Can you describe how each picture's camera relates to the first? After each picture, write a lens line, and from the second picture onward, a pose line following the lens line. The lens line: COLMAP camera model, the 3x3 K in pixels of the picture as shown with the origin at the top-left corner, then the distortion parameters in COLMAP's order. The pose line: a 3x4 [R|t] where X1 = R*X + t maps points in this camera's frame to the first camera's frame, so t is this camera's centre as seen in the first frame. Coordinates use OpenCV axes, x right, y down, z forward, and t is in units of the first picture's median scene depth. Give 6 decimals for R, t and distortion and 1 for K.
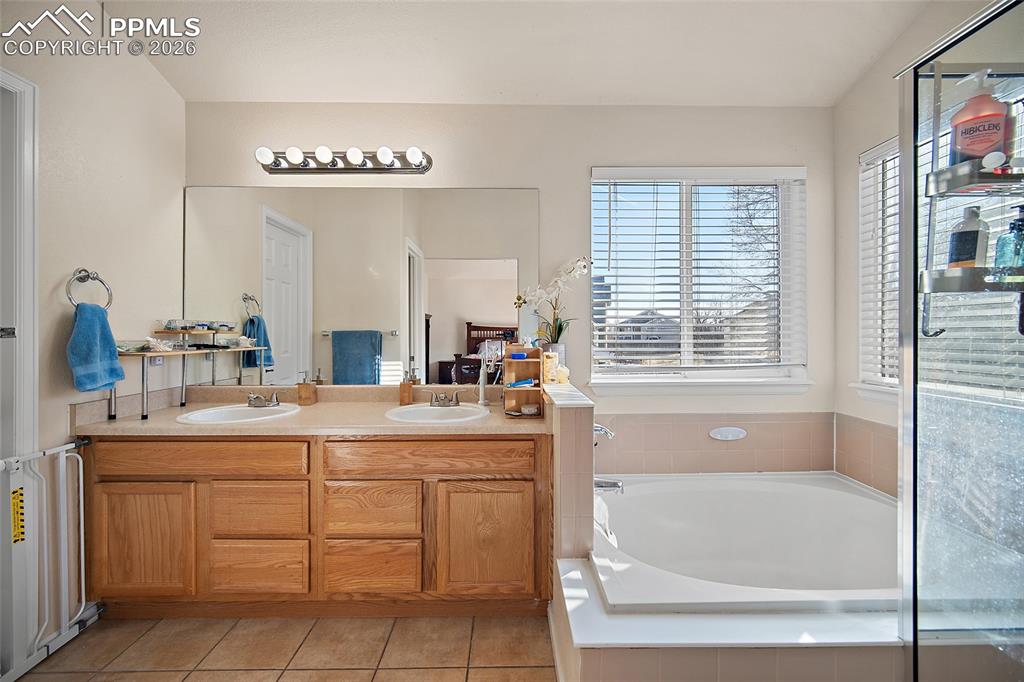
lens RADIAL K [[407.9, 0, 515.6], [0, 407.9, 334.1], [0, 0, 1]] dist [-0.000679, -0.000038]
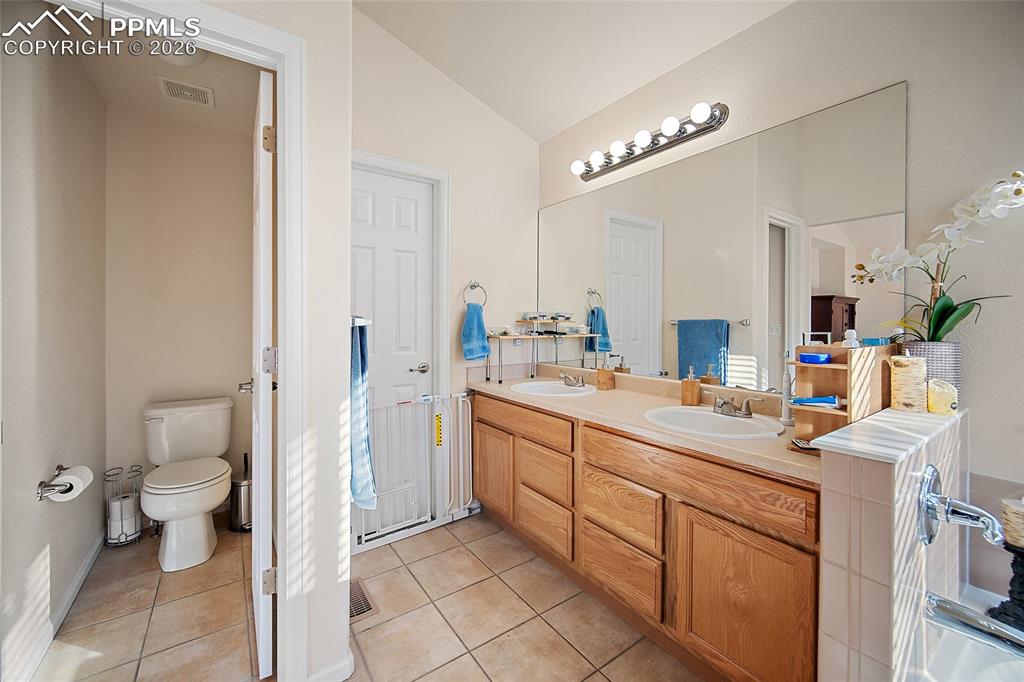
lens RADIAL K [[410.7, 0, 516.6], [0, 410.7, 326.0], [0, 0, 1]] dist [0.002820, 0.000114]
pose [[0.569284, 0.009242, -0.822089, 0.291933], [-0.003104, 0.999954, 0.009093, -0.002582], [0.822135, -0.002625, 0.569286, 0.244818]]
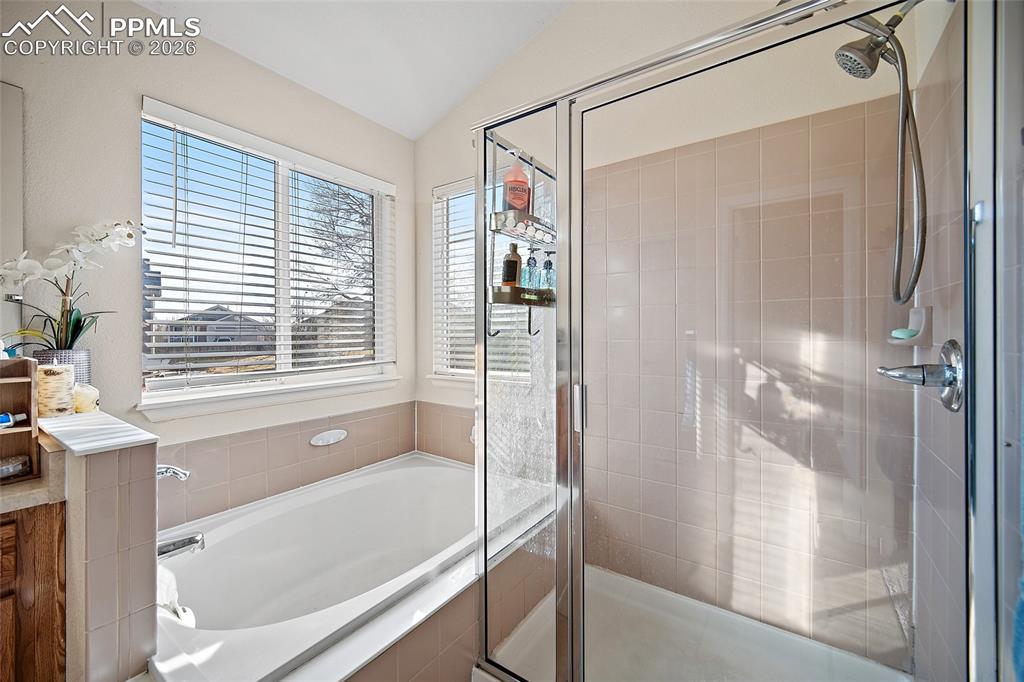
lens RADIAL K [[407.9, 0, 515.6], [0, 407.9, 334.1], [0, 0, 1]] dist [-0.000679, -0.000038]
pose [[0.582801, 0.000166, 0.812615, -0.009812], [0.001329, 0.999998, -0.001158, 0.000743], [-0.812614, 0.001755, 0.582800, 0.100367]]
